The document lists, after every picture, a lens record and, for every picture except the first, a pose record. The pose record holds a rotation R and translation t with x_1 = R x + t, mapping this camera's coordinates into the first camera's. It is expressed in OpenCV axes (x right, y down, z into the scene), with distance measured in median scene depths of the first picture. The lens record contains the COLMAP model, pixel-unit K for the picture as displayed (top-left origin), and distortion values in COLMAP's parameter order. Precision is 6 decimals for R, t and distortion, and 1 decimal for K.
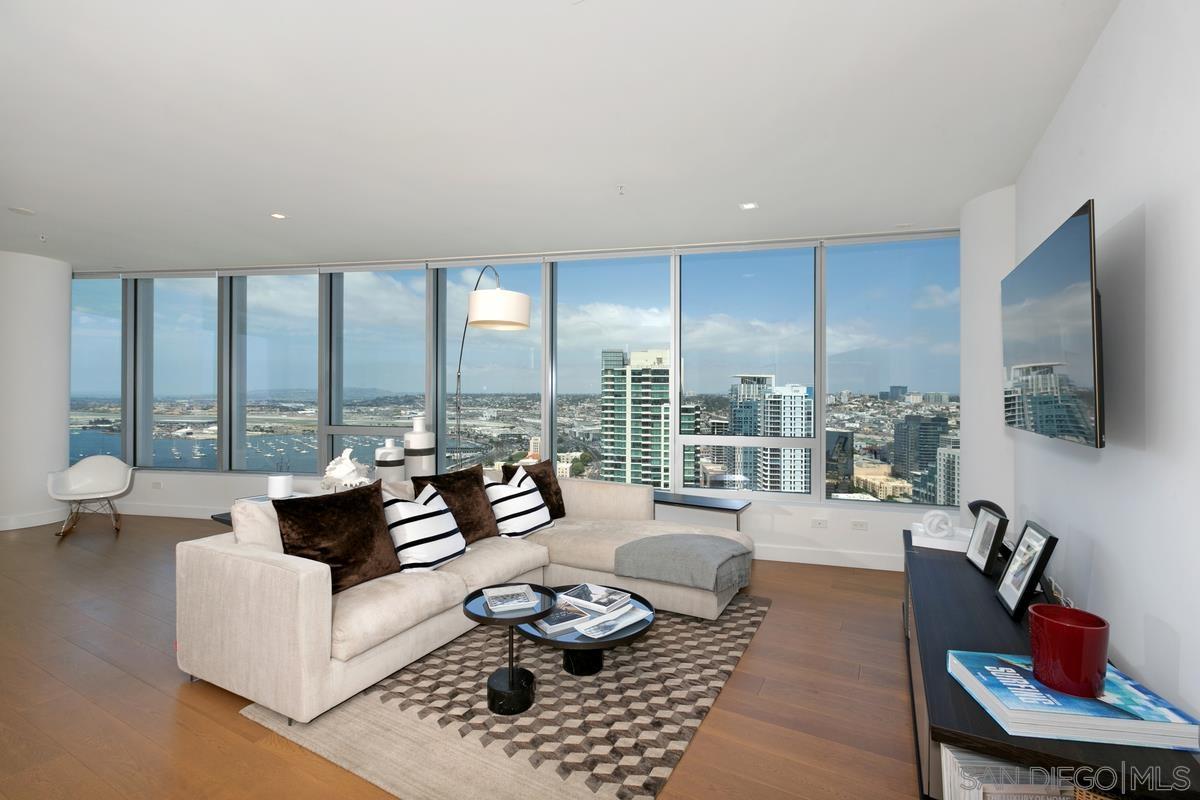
lens RADIAL K [[551.9, 0, 604.2], [0, 551.9, 397.7], [0, 0, 1]] dist [0.015497, -0.000341]
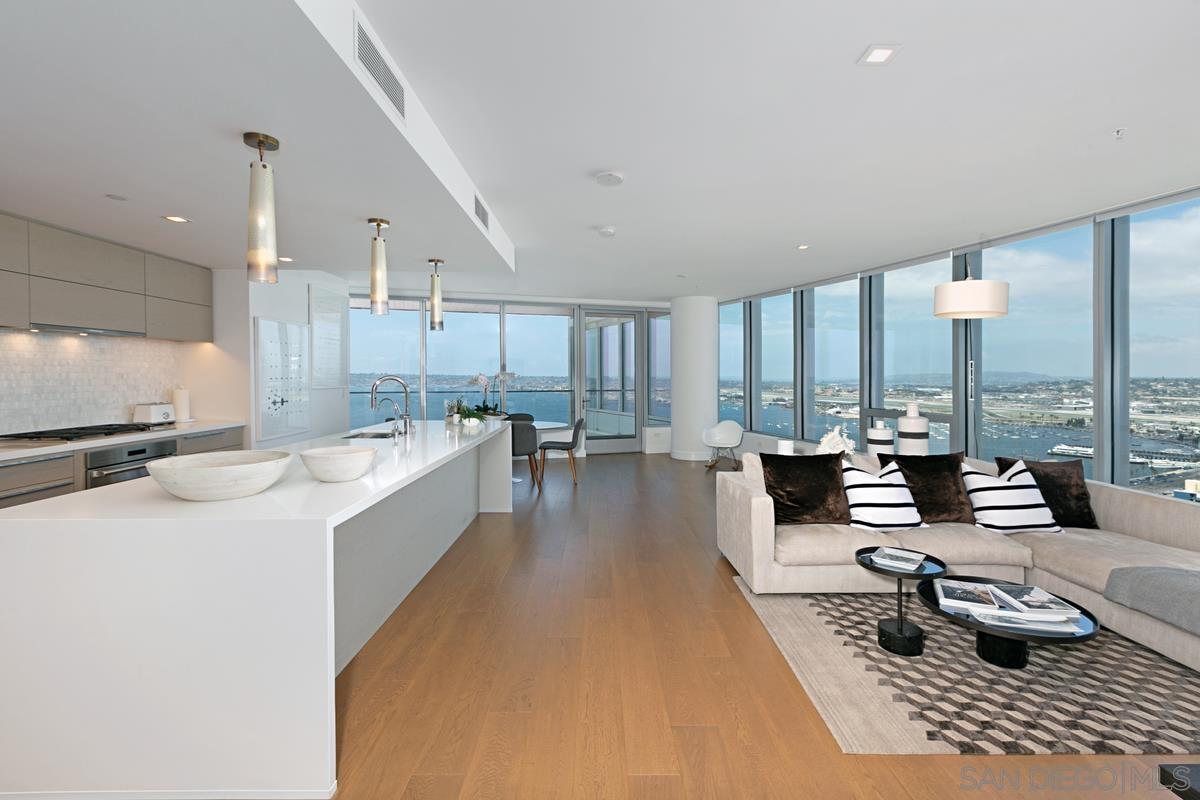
lens RADIAL K [[551.9, 0, 606.5], [0, 551.9, 370.3], [0, 0, 1]] dist [0.015497, -0.000341]
pose [[0.507613, -0.012947, -0.861488, 0.253667], [-0.005449, 0.999819, -0.018237, -0.004096], [0.861568, 0.013952, 0.507451, -0.061705]]
